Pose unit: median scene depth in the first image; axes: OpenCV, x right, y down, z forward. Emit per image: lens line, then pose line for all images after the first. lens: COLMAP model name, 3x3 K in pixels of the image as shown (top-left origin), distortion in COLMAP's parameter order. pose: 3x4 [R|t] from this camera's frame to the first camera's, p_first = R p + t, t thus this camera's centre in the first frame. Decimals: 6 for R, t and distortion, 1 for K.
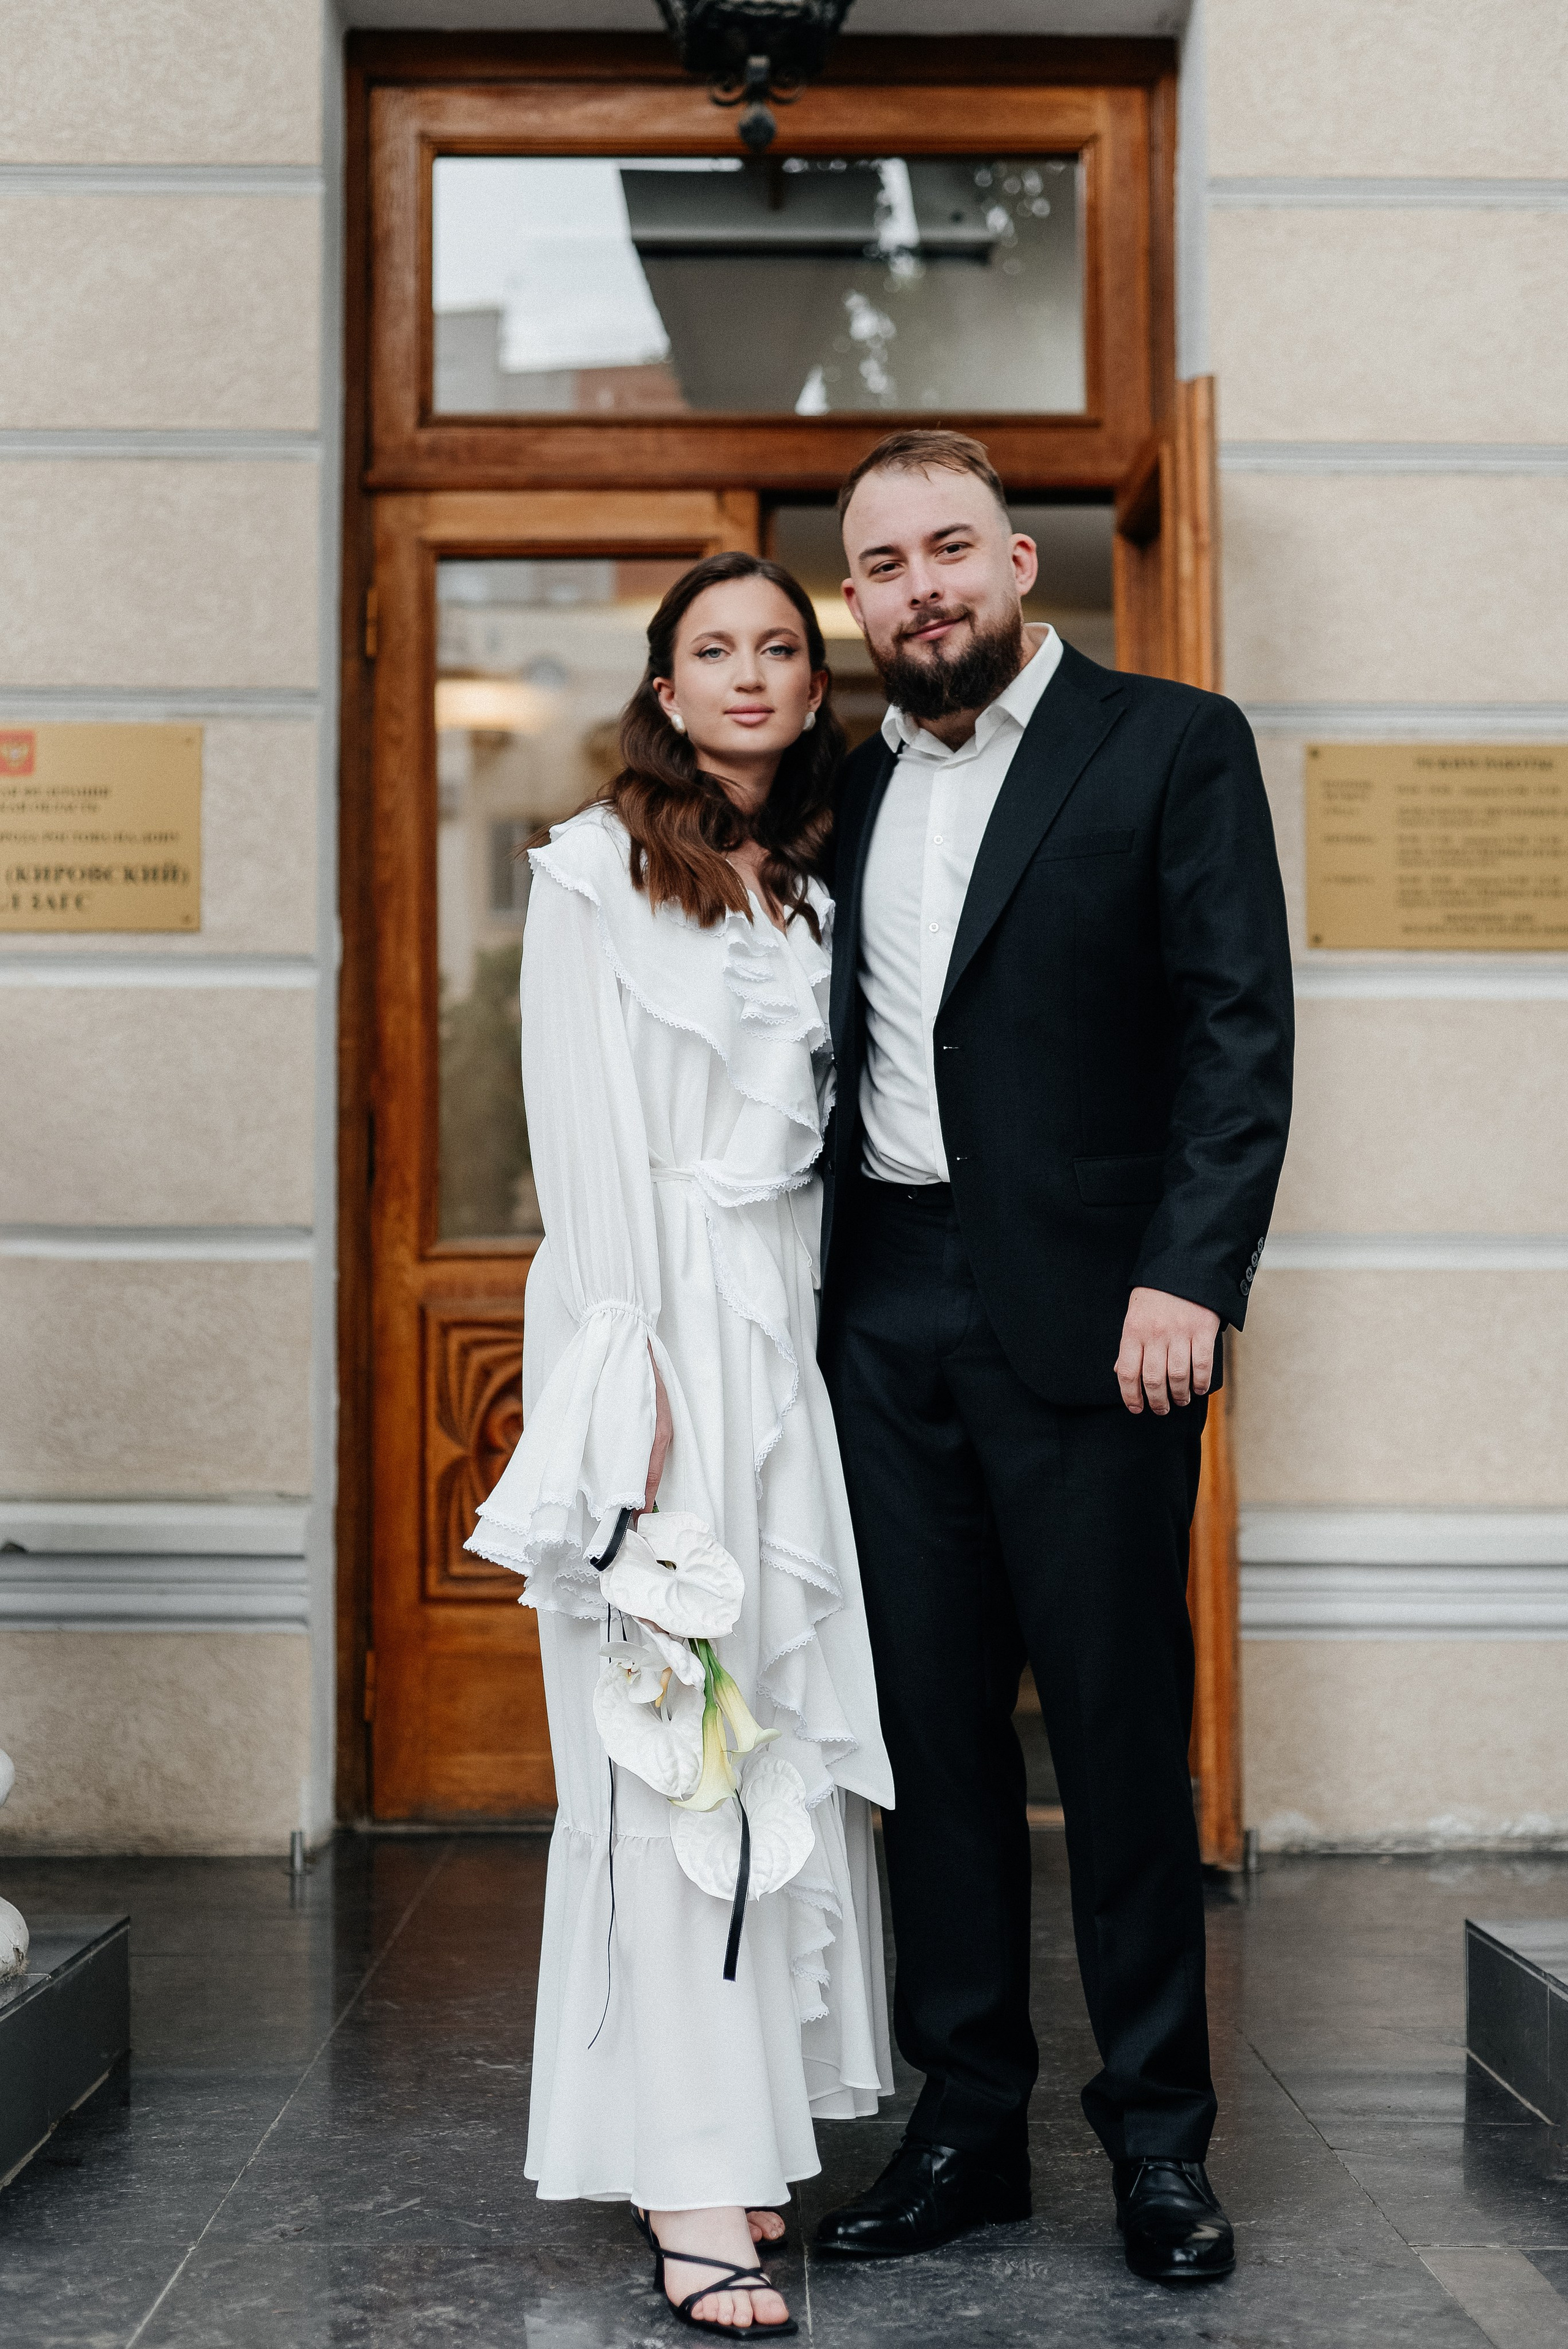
lens RADIAL K [[3370.0, 0, 788.8], [0, 3370.0, 1186.1], [0, 0, 1]] dist [-0.011599, 0.007722]
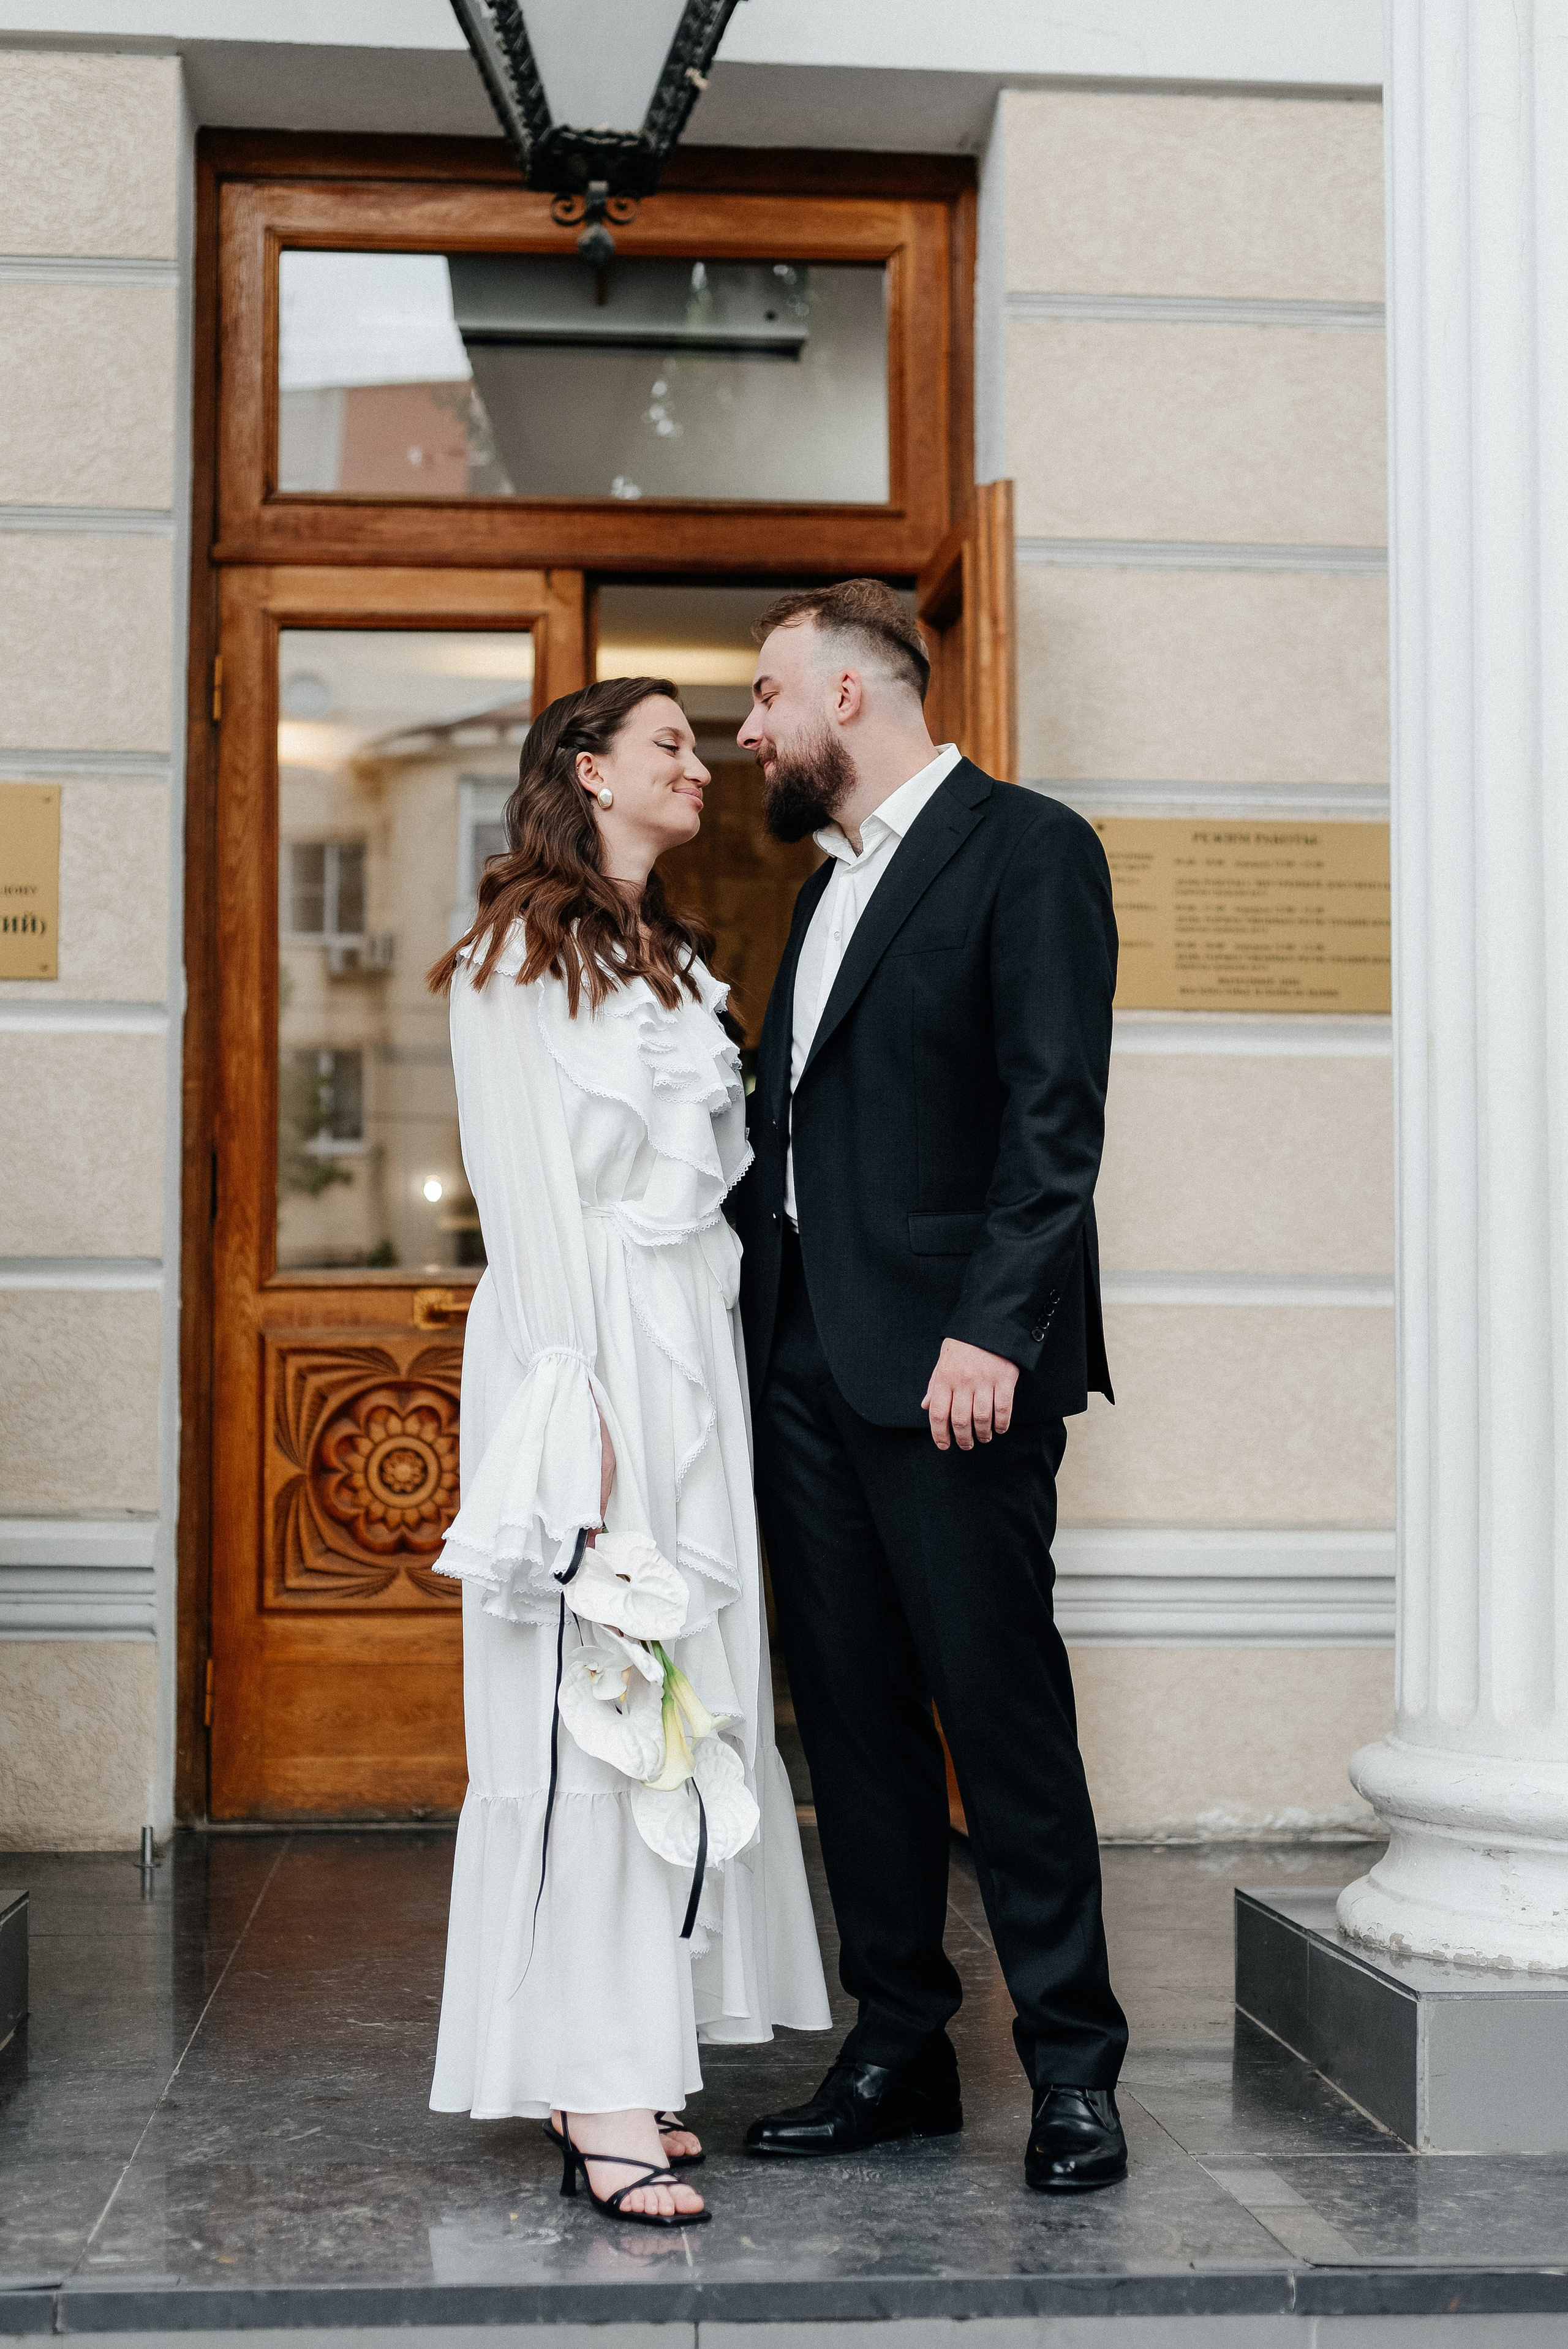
lens RADIAL K [[3370.0, 0, 788.8], [0, 3370.0, 1186.1], [0, 0, 1]] dist [-0.011599, 0.007722]
pose [[0.997601, 0.008463, 0.068705, -0.016906], [-0.007906, 0.999934, -0.008373, -0.003360], [-0.068771, 0.007810, 0.997602, -0.070939]]
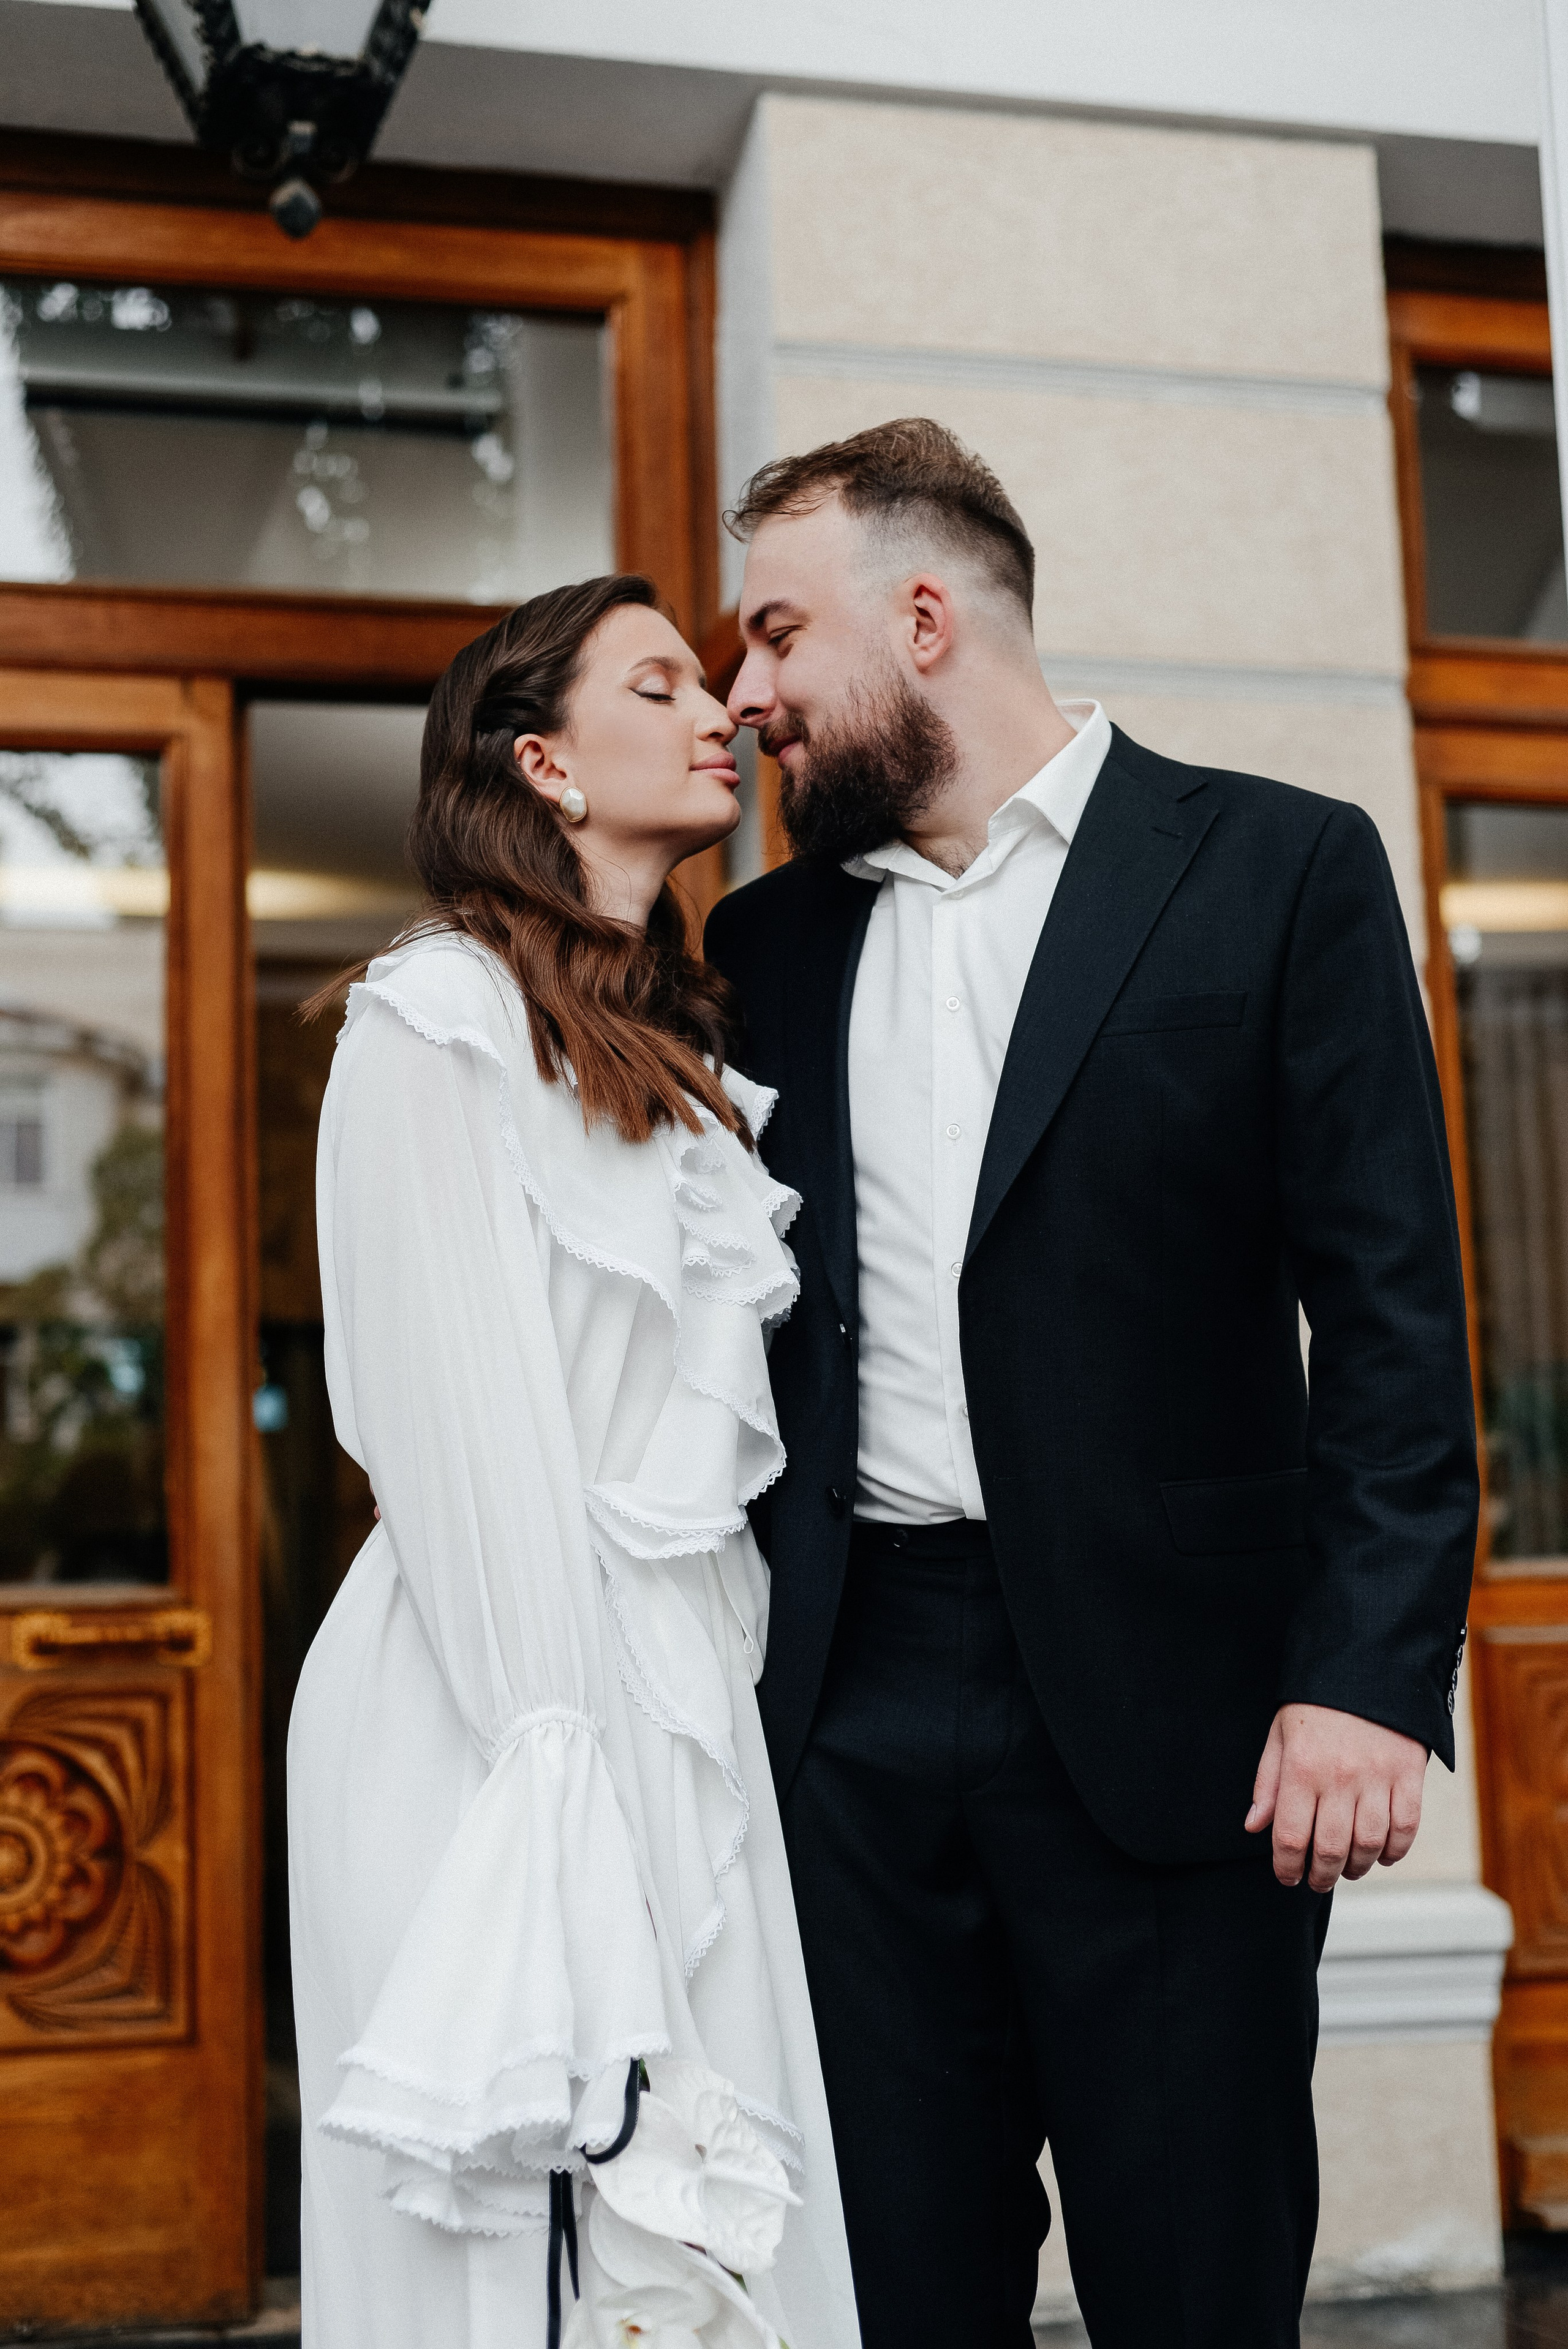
lens RADIAL K [[3440.9, 0, 755.4], [0, 3440.9, 1224.3], [0, 0, 1]] dist [-0.008594, 0.029442]
pose [[0.977046, 0.010148, 0.212788, -0.065694], [0.007817, 0.996484, -0.083415, -0.001268], [-0.212886, 0.083164, 0.973531, 0.167908]]
